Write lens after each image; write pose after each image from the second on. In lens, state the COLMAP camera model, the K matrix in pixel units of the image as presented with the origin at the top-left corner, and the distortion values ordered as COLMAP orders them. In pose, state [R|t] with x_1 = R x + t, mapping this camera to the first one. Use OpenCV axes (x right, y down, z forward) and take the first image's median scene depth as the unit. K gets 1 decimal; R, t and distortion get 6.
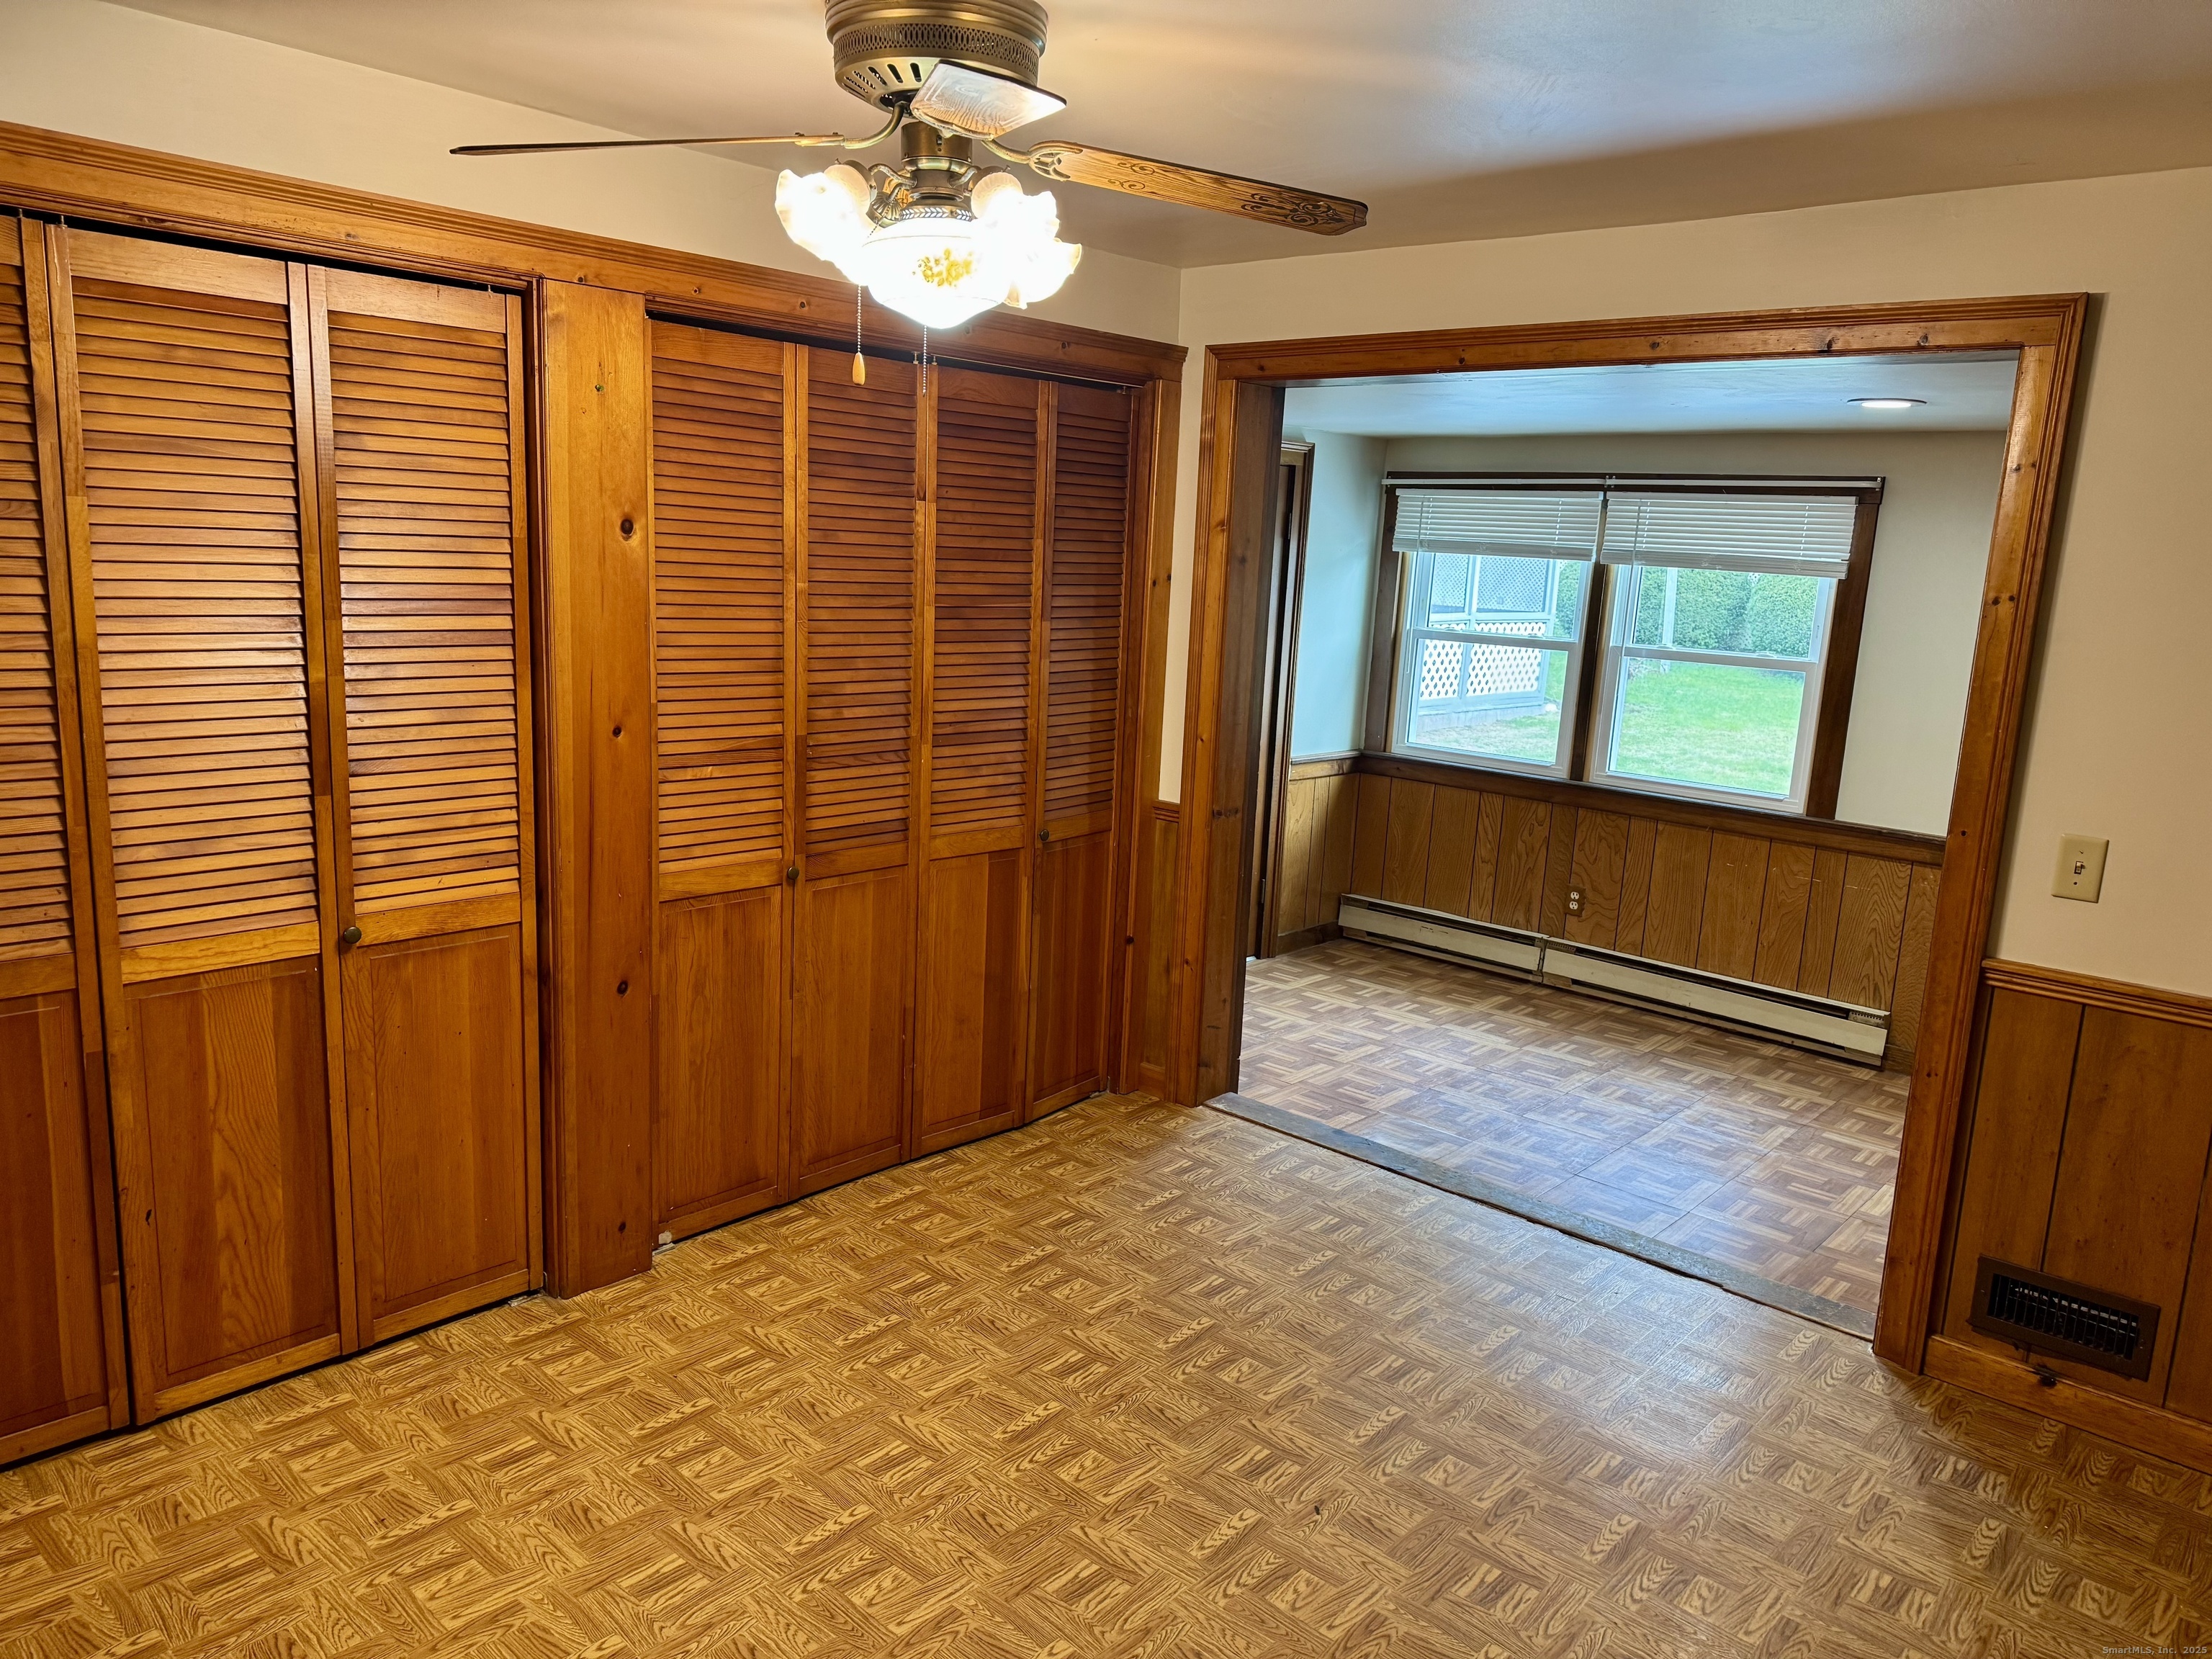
lens RADIAL K [[1559.7, 0, 1074.5], [0, 1559.7, 868.8], [0, 0, 1]] dist [0.156728, -0.288941]
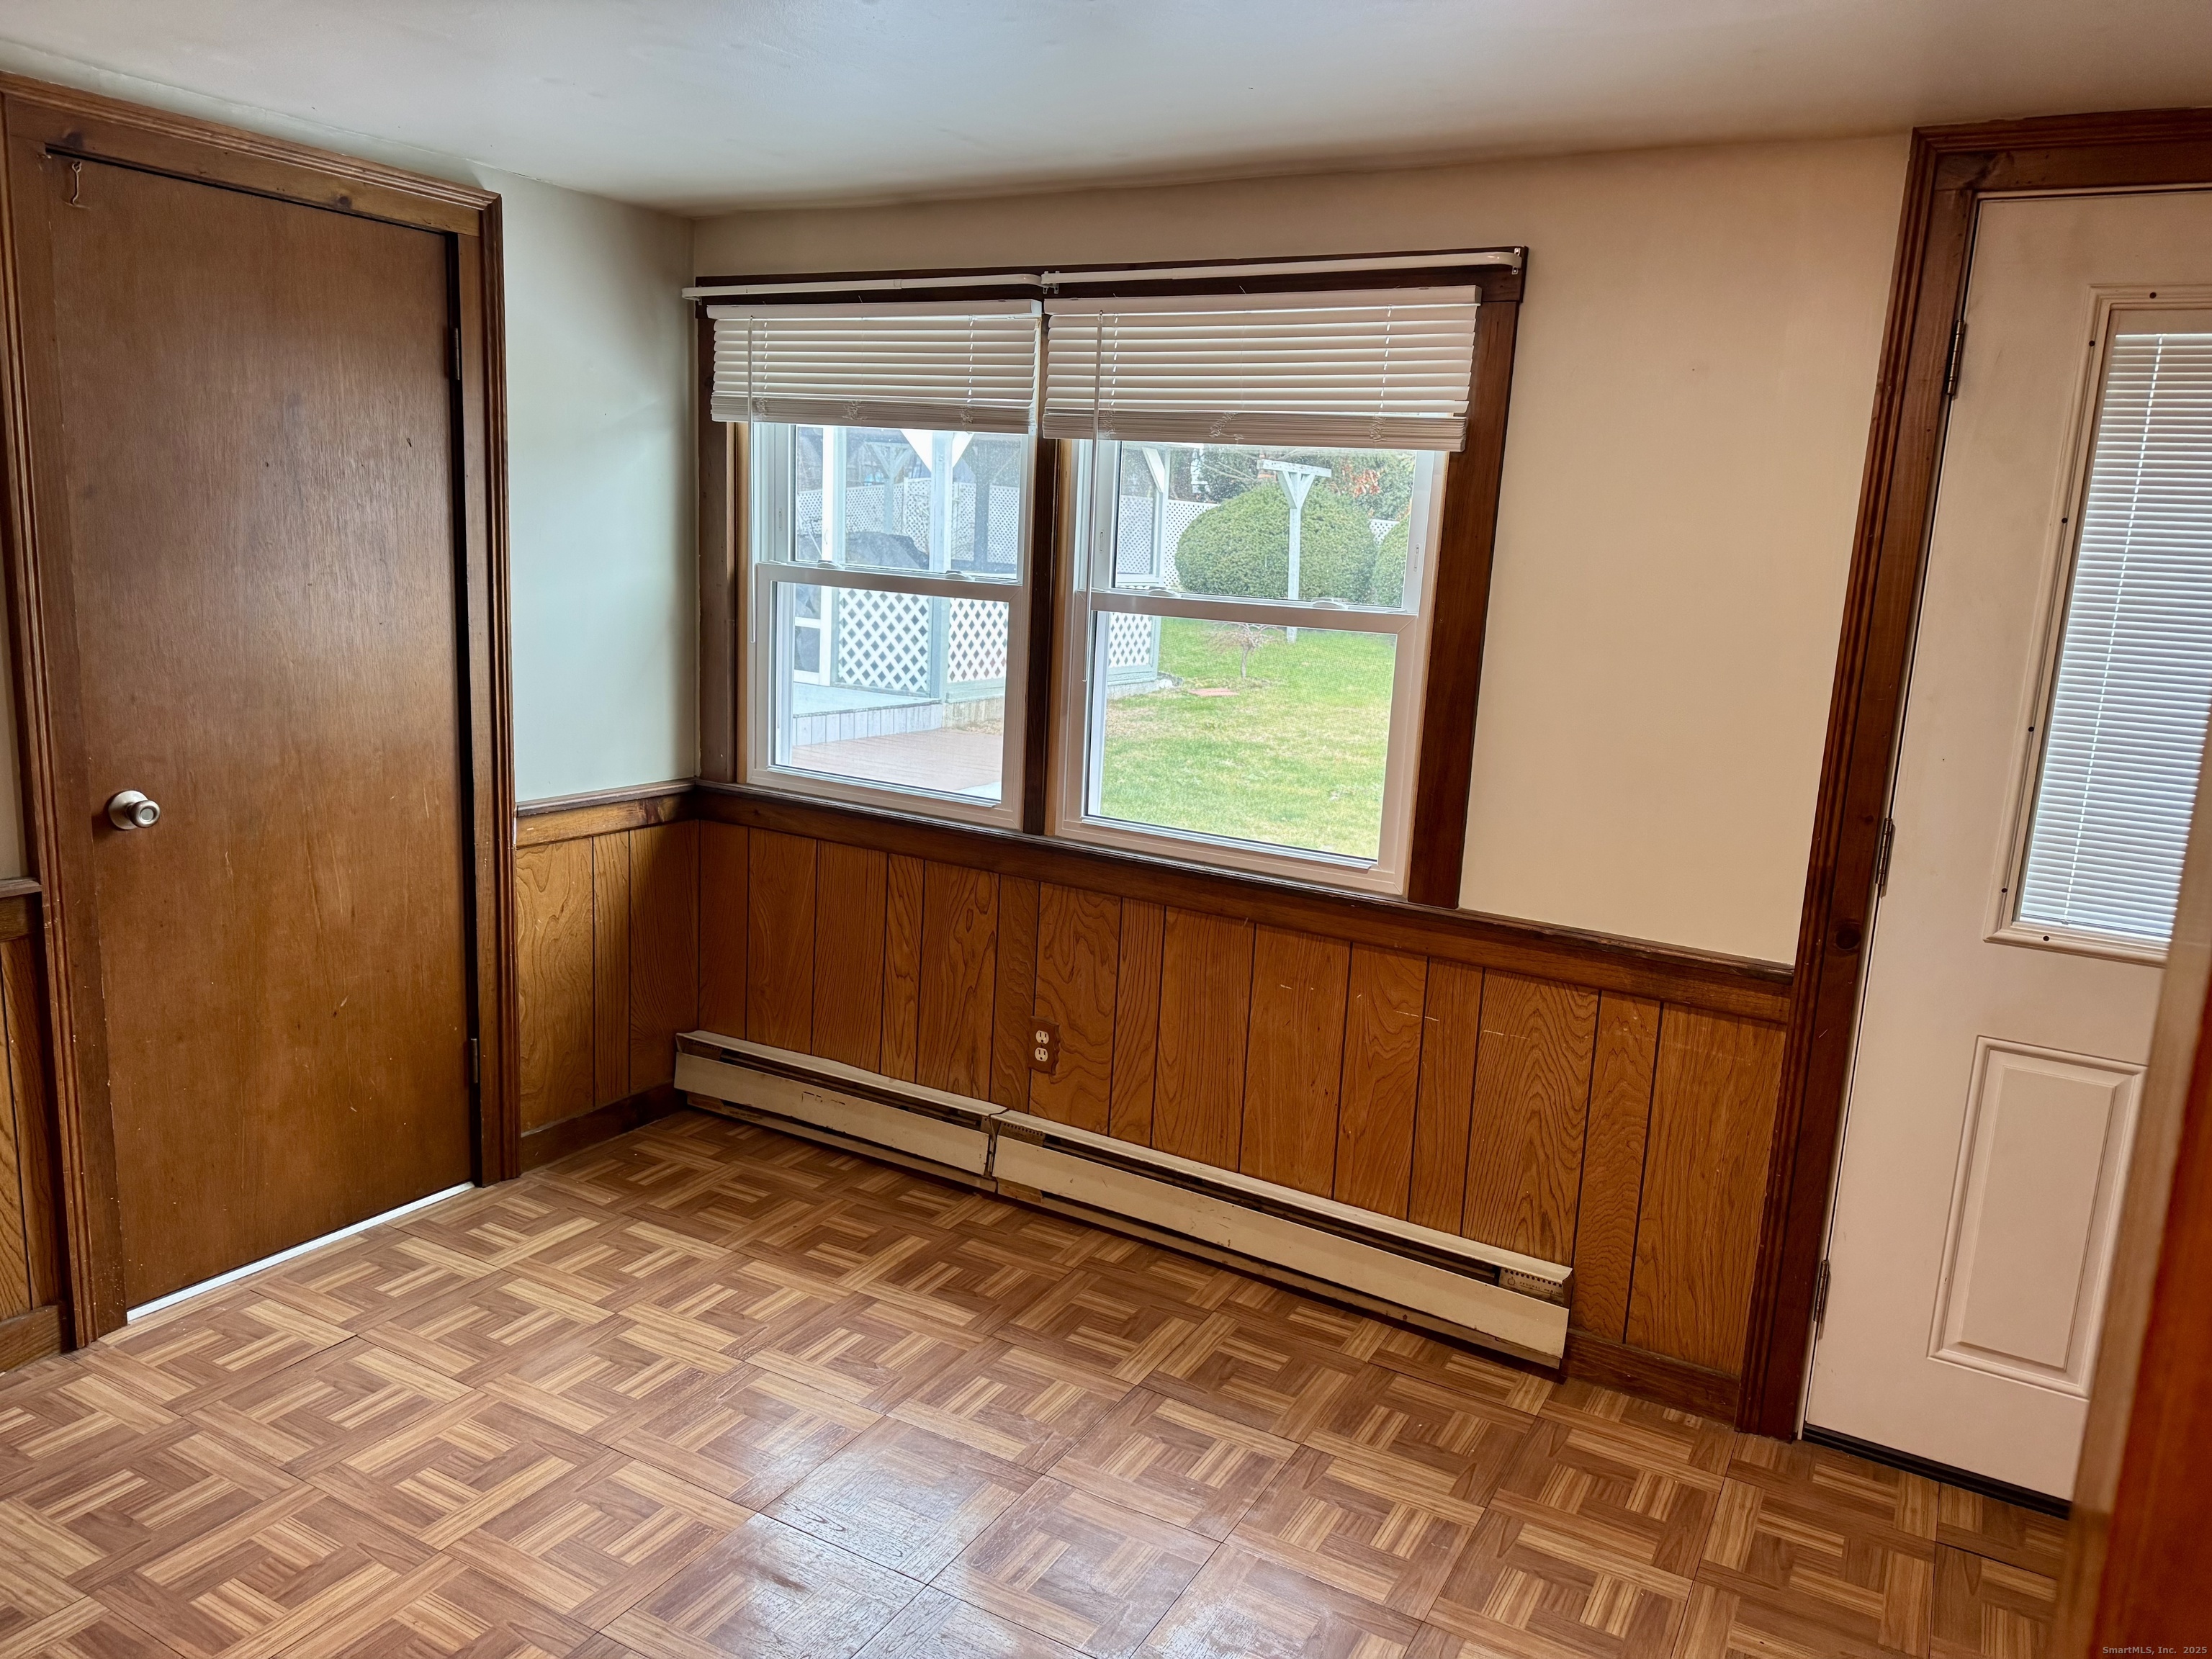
lens RADIAL K [[1559.7, 0, 1074.5], [0, 1559.7, 868.8], [0, 0, 1]] dist [0.156728, -0.288941]
pose [[0.979564, -0.044764, 0.196090, 0.229570], [0.041789, 0.998940, 0.019287, -0.055060], [-0.196746, -0.010699, 0.980396, 0.469250]]
